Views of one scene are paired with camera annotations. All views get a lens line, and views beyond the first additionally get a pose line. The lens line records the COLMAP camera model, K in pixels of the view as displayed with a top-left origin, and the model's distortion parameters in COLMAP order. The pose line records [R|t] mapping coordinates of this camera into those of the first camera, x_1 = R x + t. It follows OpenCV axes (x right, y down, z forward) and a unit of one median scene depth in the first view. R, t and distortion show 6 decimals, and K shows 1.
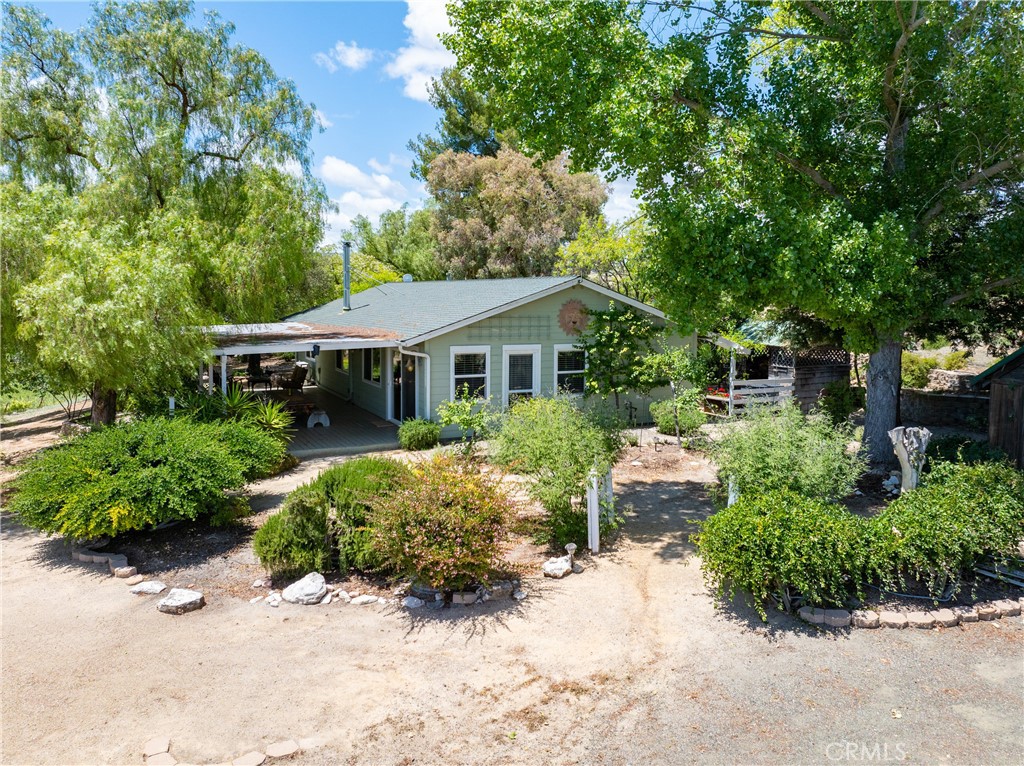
lens RADIAL K [[720.1, 0, 511.3], [0, 720.1, 382.0], [0, 0, 1]] dist [-0.041944, 0.002458]
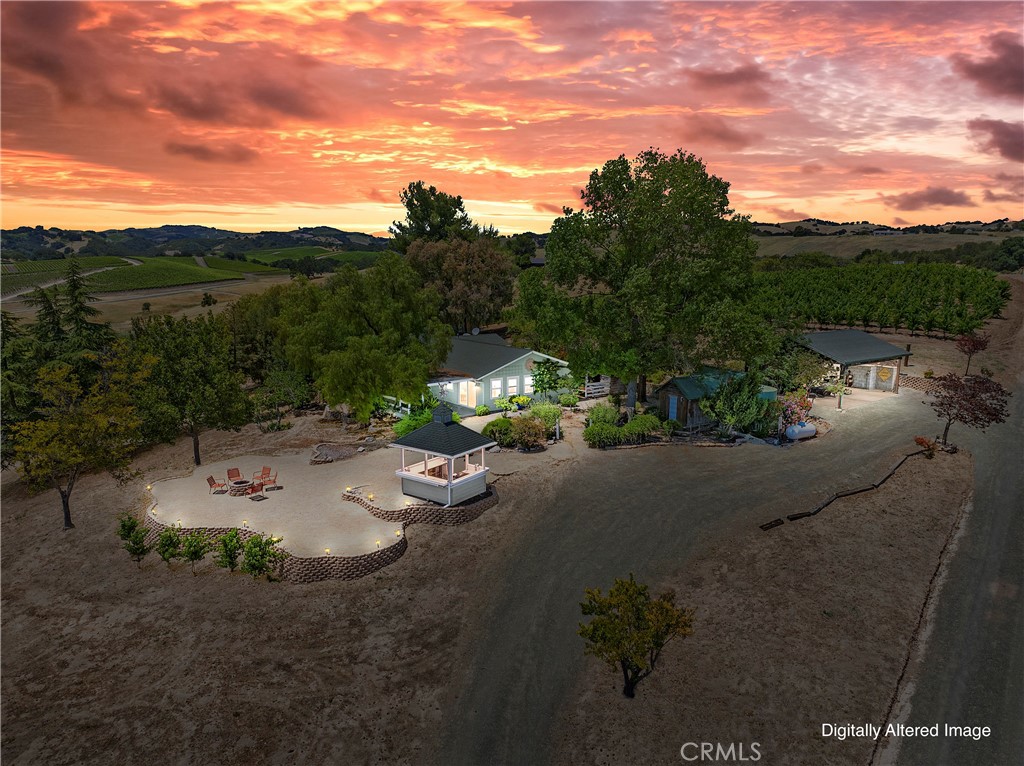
lens RADIAL K [[720.1, 0, 511.3], [0, 720.1, 382.0], [0, 0, 1]] dist [-0.041944, 0.002458]
pose [[0.977291, -0.033302, 0.209267, -0.550766], [0.021488, 0.998057, 0.058477, -0.185503], [-0.210808, -0.052652, 0.976109, -1.624935]]
